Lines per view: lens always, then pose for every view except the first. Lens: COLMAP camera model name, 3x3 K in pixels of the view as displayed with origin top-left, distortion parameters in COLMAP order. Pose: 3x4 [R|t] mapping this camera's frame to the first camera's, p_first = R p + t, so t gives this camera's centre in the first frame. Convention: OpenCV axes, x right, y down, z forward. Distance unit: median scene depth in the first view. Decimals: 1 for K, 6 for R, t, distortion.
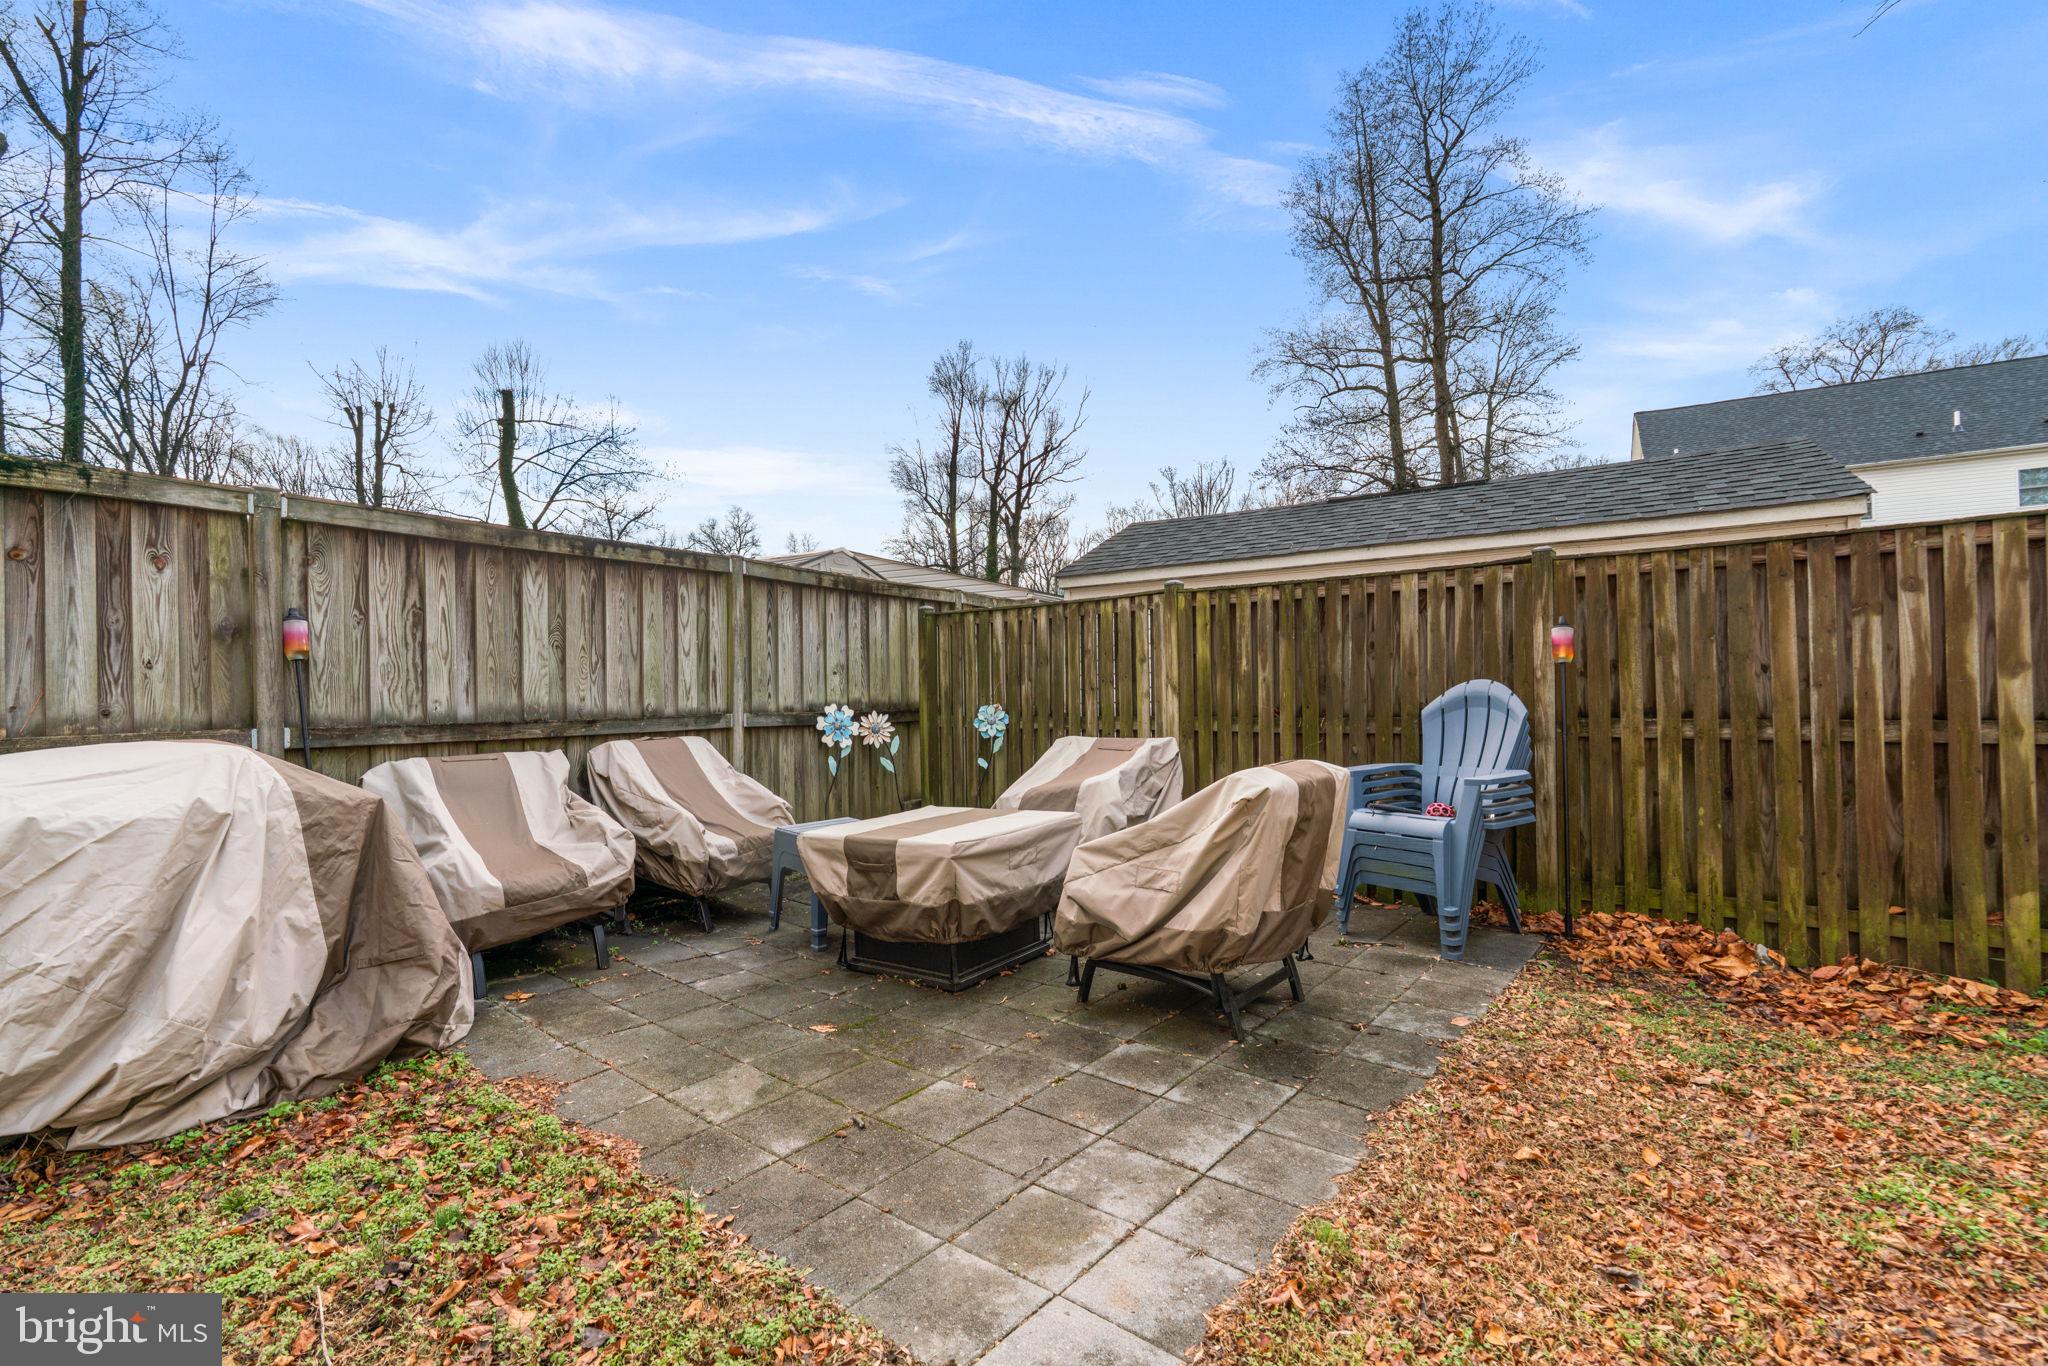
lens RADIAL K [[927.0, 0, 1023.9], [0, 927.0, 679.4], [0, 0, 1]] dist [-0.010150, 0.003212]
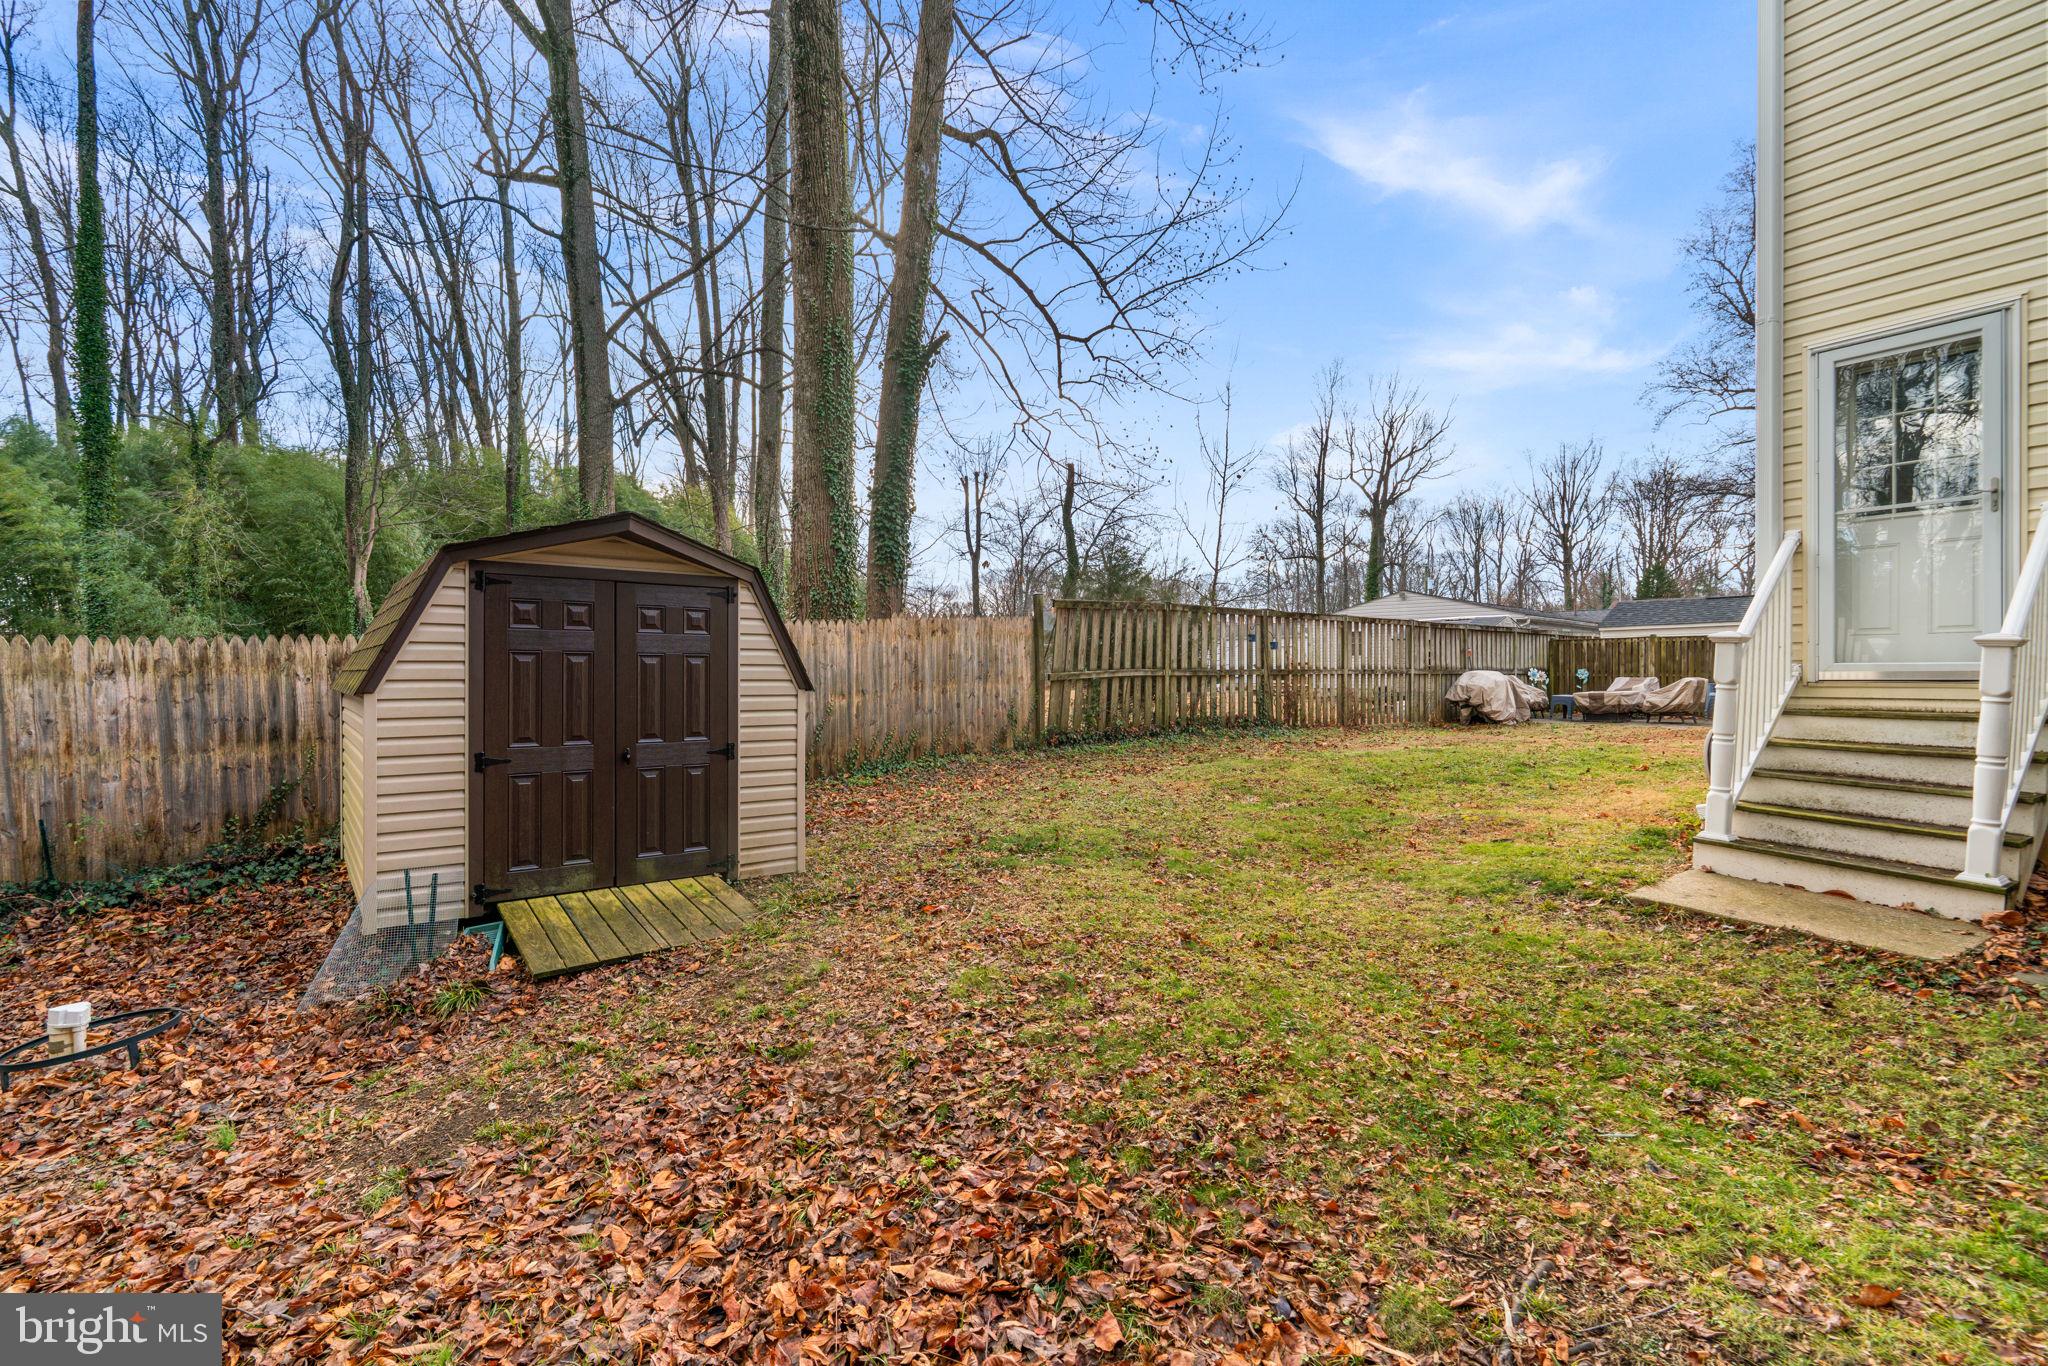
lens RADIAL K [[927.0, 0, 1022.6], [0, 927.0, 681.0], [0, 0, 1]] dist [-0.010150, 0.003212]
pose [[0.948047, 0.018785, -0.317574, -0.238666], [-0.010552, 0.999563, 0.027625, -0.000007], [0.317954, -0.022839, 0.947831, -0.743712]]
